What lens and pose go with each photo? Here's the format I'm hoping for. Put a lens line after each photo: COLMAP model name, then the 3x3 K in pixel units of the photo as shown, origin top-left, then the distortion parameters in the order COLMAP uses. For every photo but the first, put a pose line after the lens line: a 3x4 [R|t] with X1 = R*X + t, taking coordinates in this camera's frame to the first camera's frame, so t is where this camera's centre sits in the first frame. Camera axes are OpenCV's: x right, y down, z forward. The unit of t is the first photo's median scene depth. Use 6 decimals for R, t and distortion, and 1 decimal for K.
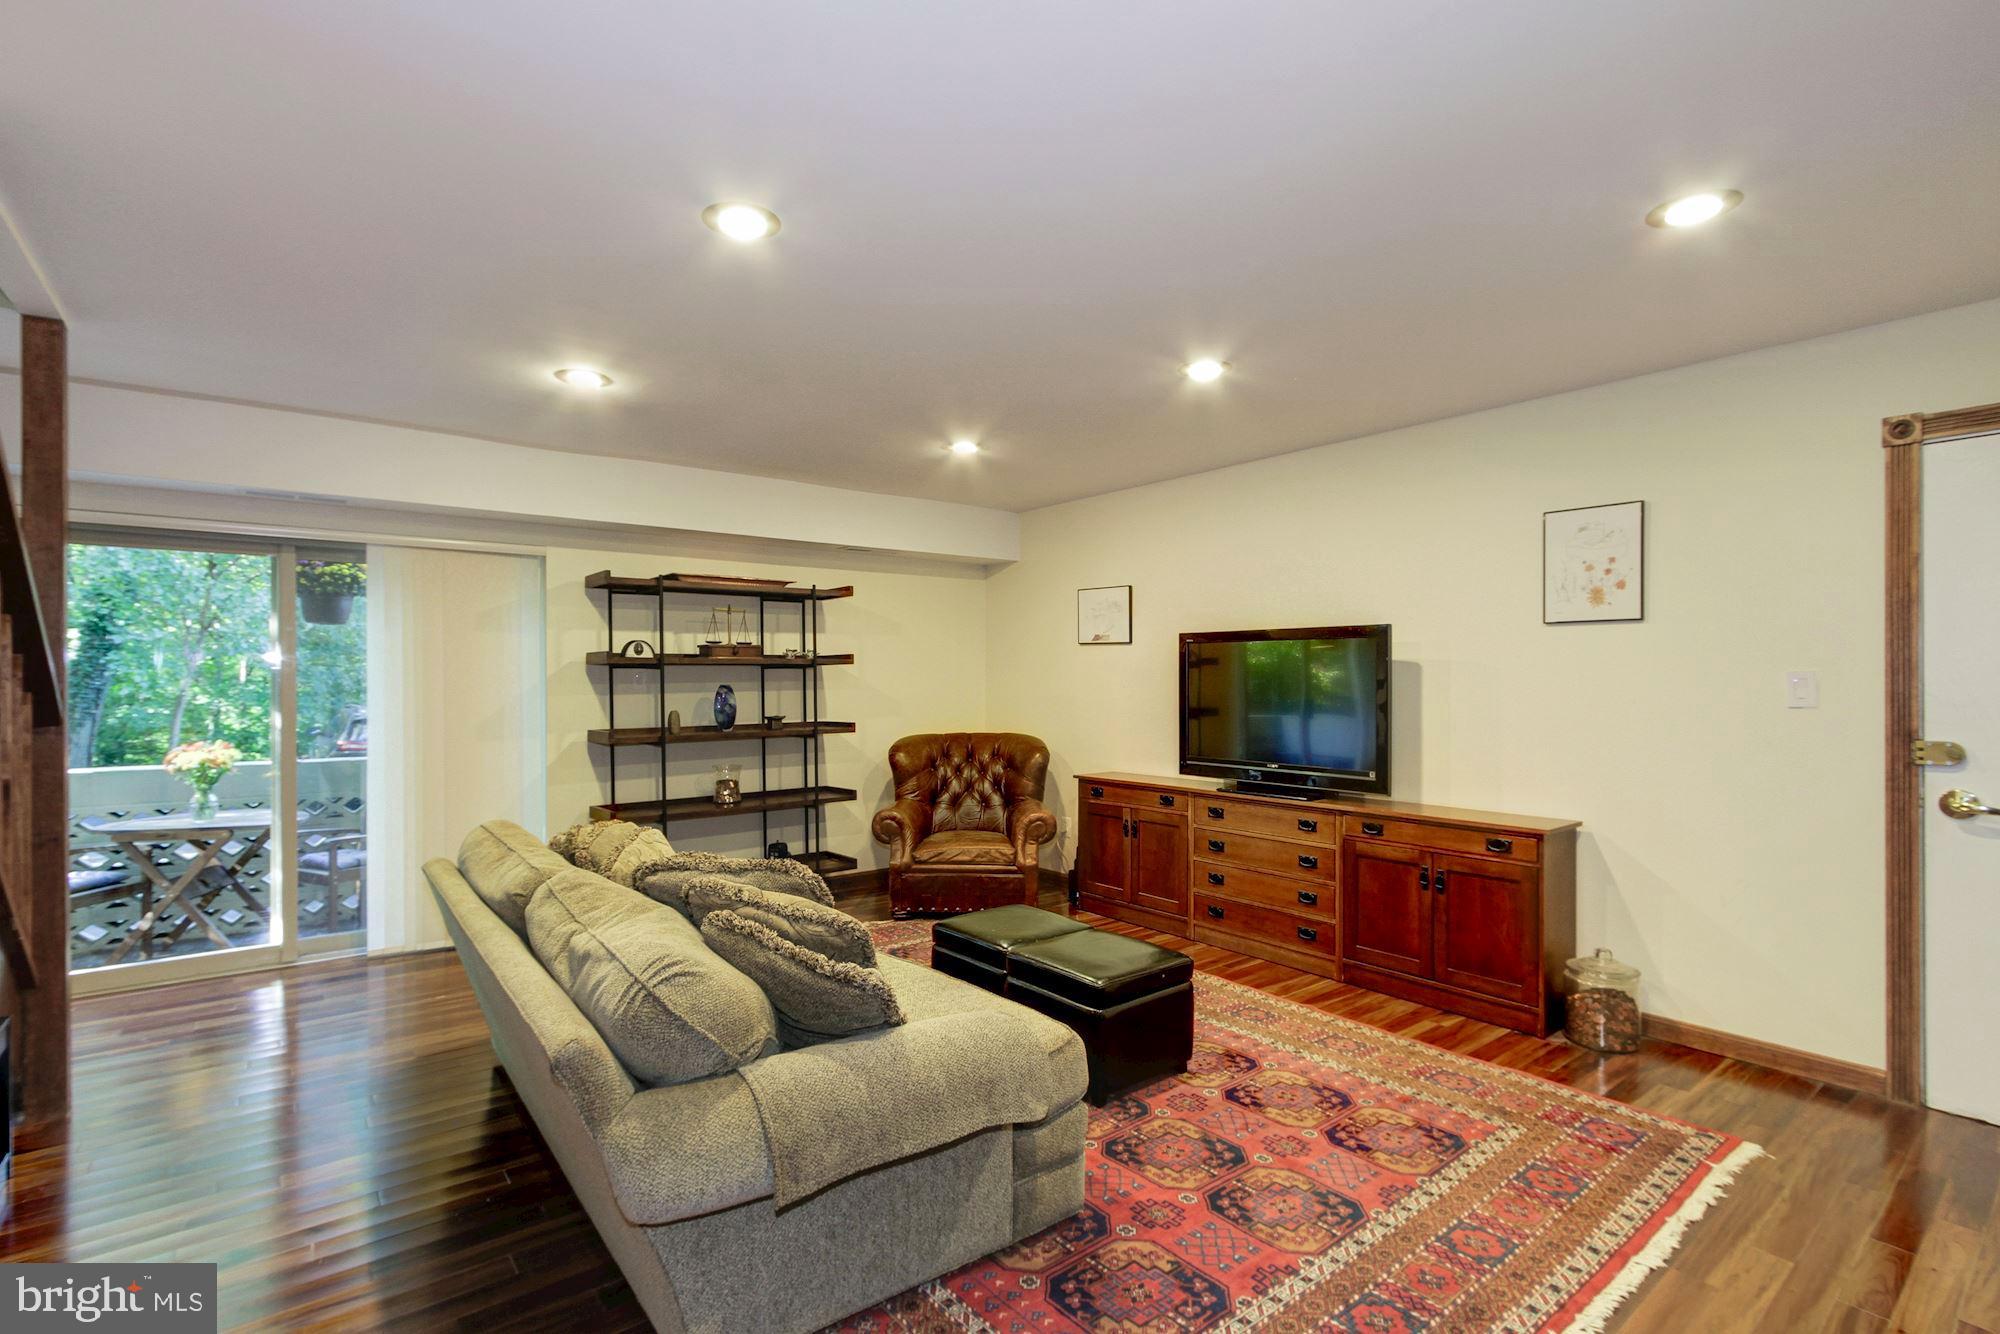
lens RADIAL K [[921.7, 0, 991.4], [0, 921.7, 685.4], [0, 0, 1]] dist [-0.008258, 0.000562]
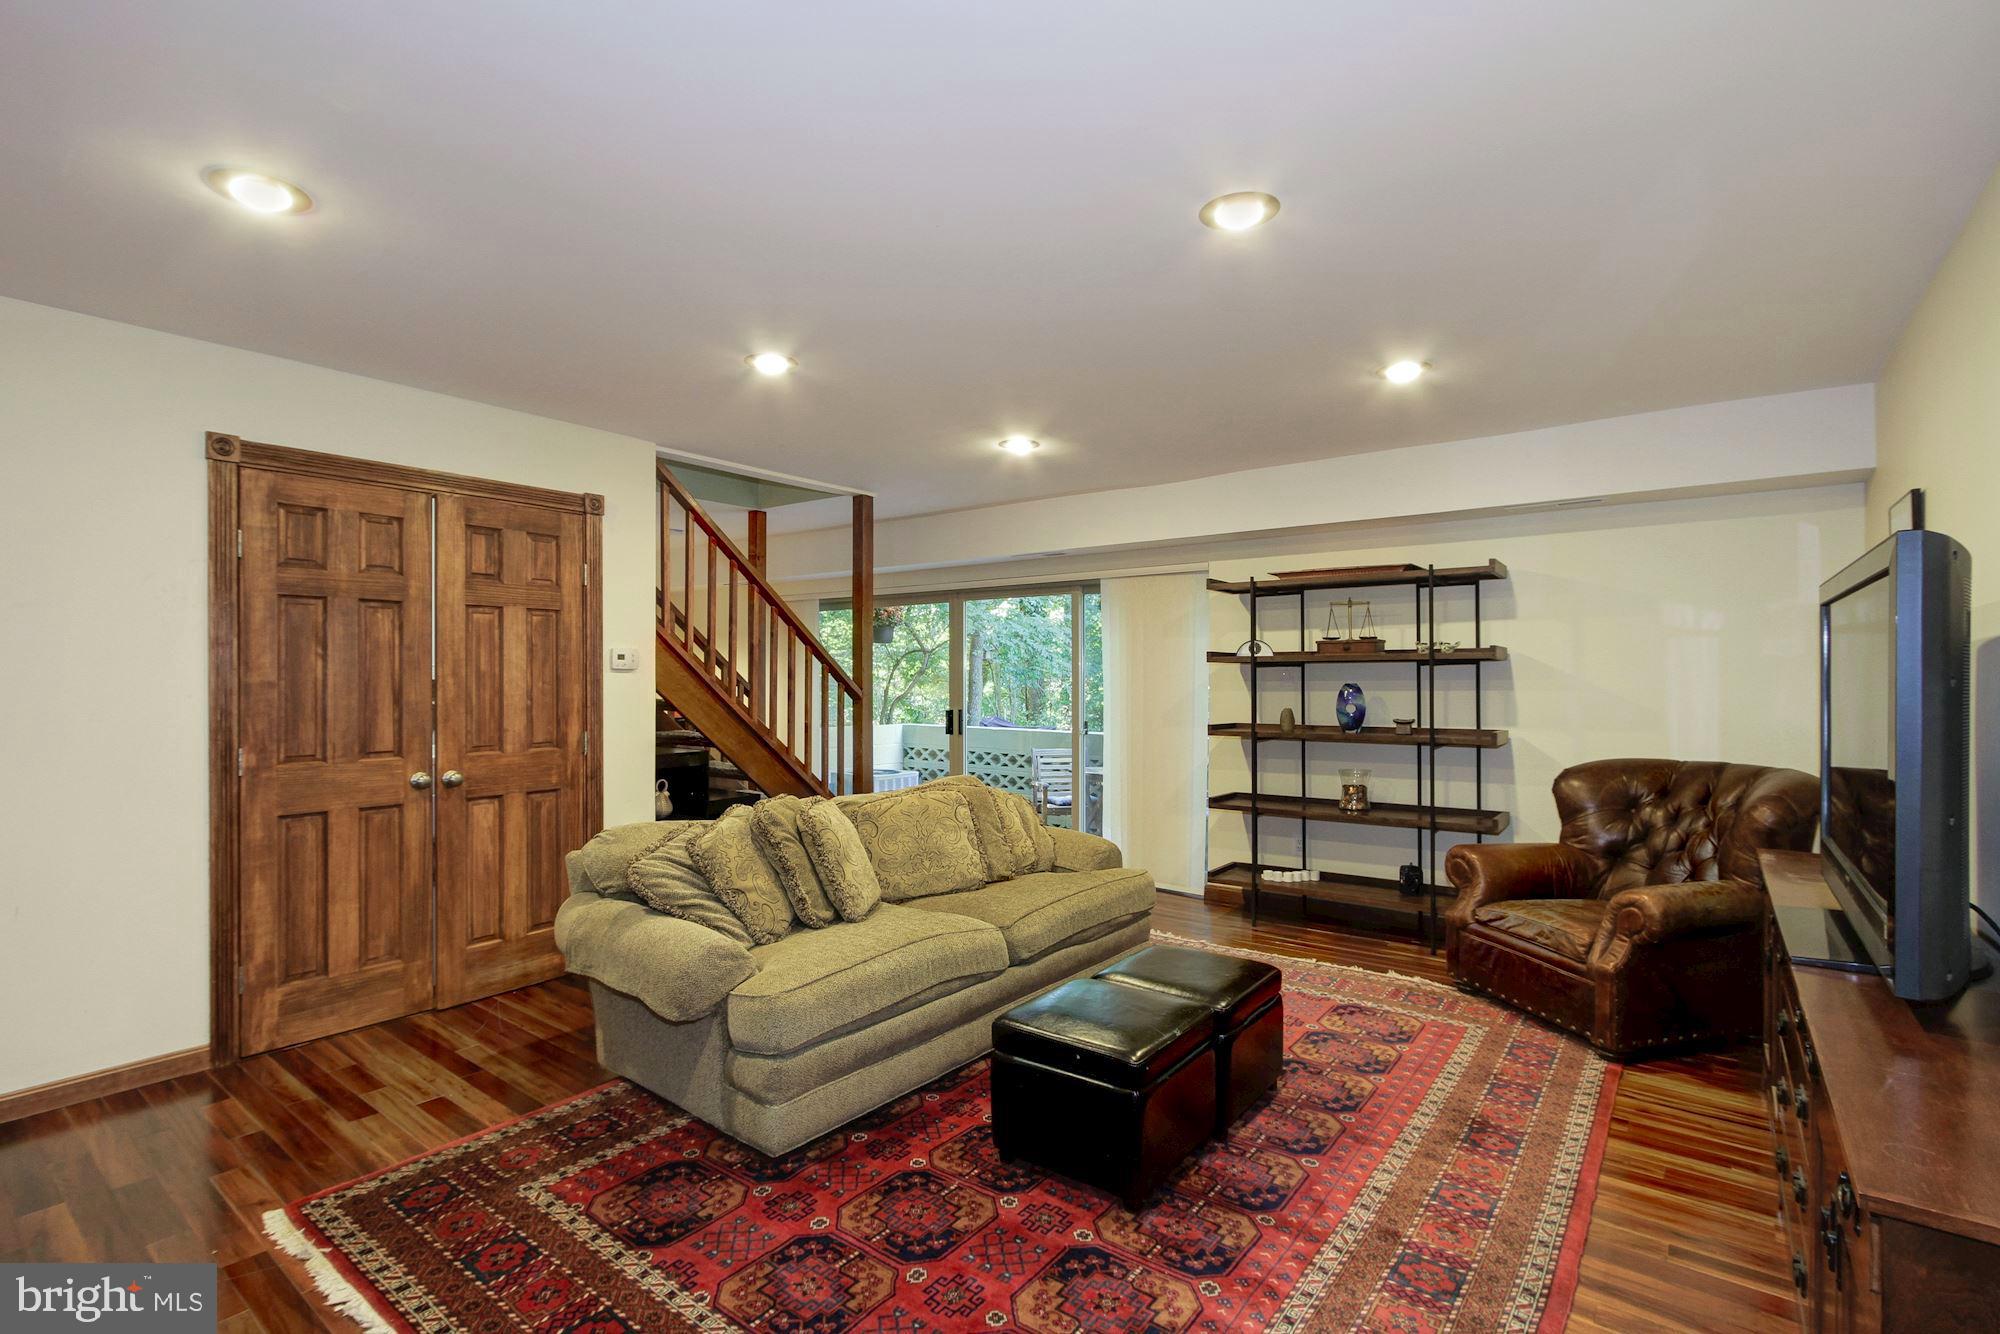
lens RADIAL K [[921.7, 0, 994.5], [0, 921.7, 665.7], [0, 0, 1]] dist [-0.008258, 0.000562]
pose [[0.244055, -0.010341, -0.969706, 0.599854], [-0.008760, 0.999879, -0.012867, -0.003375], [0.969722, 0.011635, 0.243934, 0.474855]]
